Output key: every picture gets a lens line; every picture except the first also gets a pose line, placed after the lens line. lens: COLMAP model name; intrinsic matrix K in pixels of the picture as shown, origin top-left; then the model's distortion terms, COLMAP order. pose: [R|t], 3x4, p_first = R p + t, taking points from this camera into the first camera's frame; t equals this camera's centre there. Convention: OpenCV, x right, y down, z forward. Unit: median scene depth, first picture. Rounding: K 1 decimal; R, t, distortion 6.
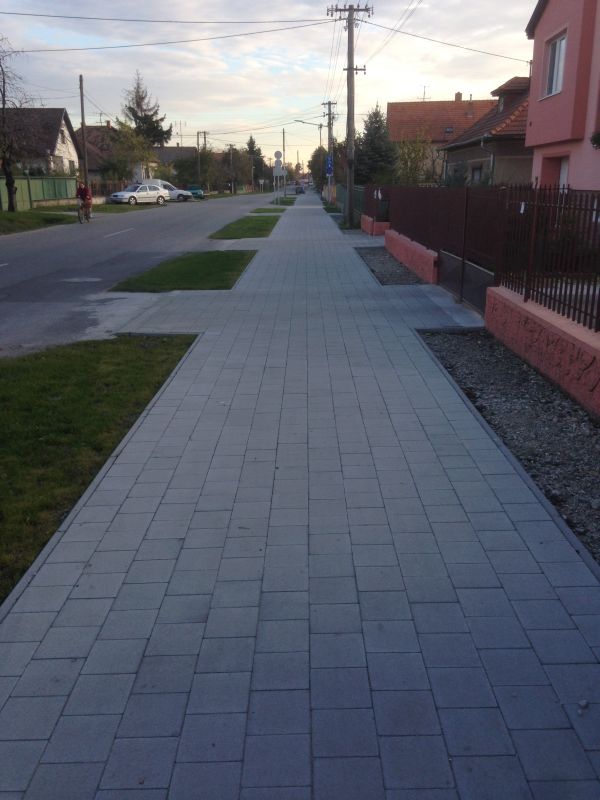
lens RADIAL K [[752.2, 0, 300.0], [0, 752.2, 400.0], [0, 0, 1]] dist [0.231877, -0.387349]
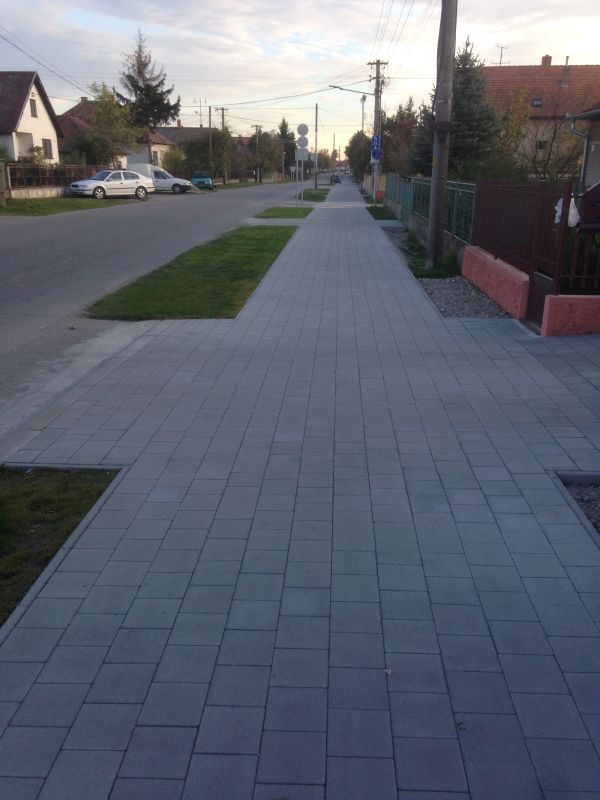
lens RADIAL K [[752.2, 0, 300.0], [0, 752.2, 400.0], [0, 0, 1]] dist [0.231877, -0.387349]
pose [[0.998869, 0.026753, -0.039295, 0.001935], [-0.026183, 0.999545, 0.014951, -0.073520], [0.039677, -0.013905, 0.999116, 0.256856]]
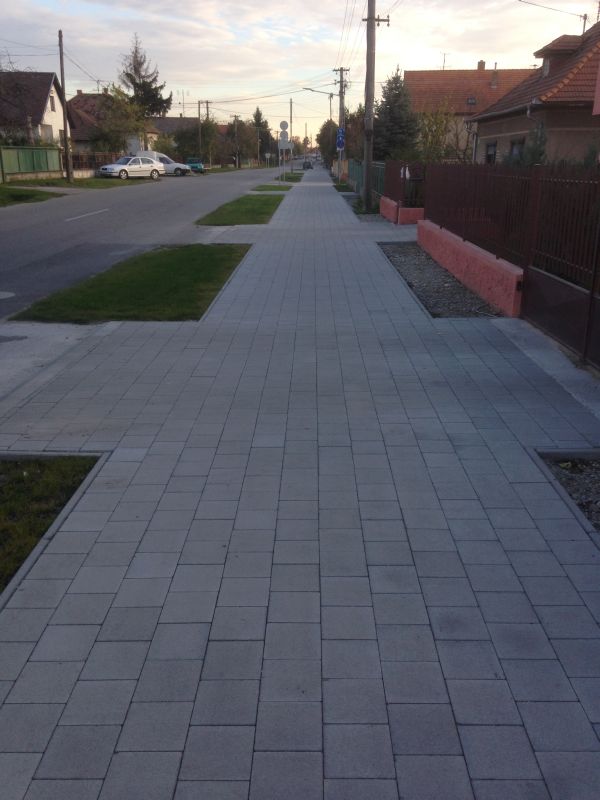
lens RADIAL K [[752.2, 0, 300.0], [0, 752.2, 400.0], [0, 0, 1]] dist [0.231877, -0.387349]
pose [[0.999867, 0.015459, -0.005127, -0.000144], [-0.015300, 0.999444, 0.029637, -0.020472], [0.005582, -0.029554, 0.999548, 0.072743]]
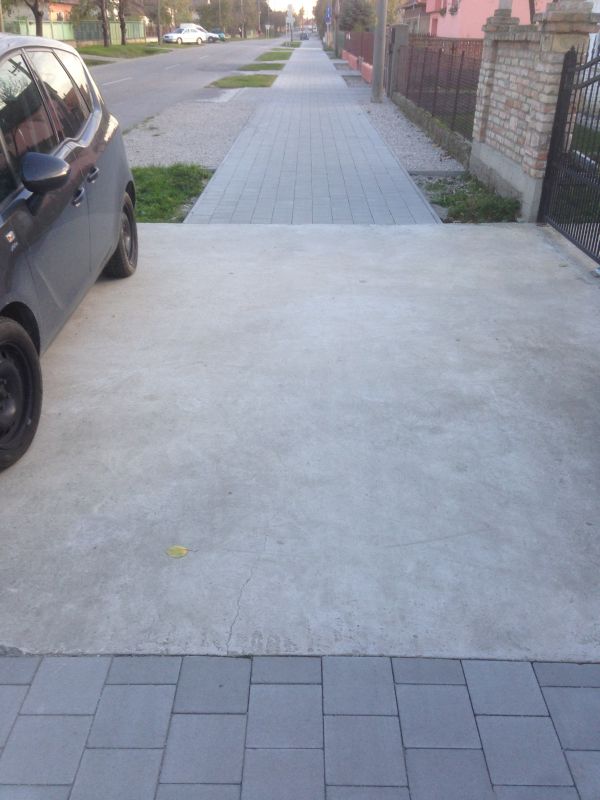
lens RADIAL K [[767.8, 0, 300.0], [0, 767.8, 400.0], [0, 0, 1]] dist [0.154484, -0.218259]
pose [[0.999764, 0.020955, 0.005788, -0.003365], [-0.021619, 0.986311, 0.163474, 0.113384], [-0.002283, -0.163560, 0.986531, -0.397799]]
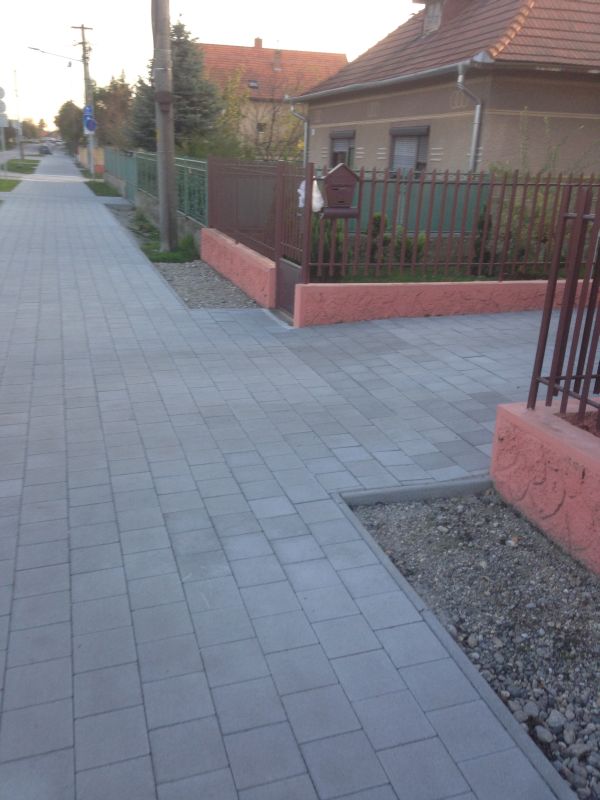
lens RADIAL K [[774.5, 0, 316.8], [0, 774.5, 373.9], [0, 0, 1]] dist [0.242714, -0.414668]
pose [[0.949751, -0.041243, 0.310278, 0.002188], [0.041568, 0.999120, 0.005569, -0.076677], [-0.310234, 0.007608, 0.950630, 0.270620]]
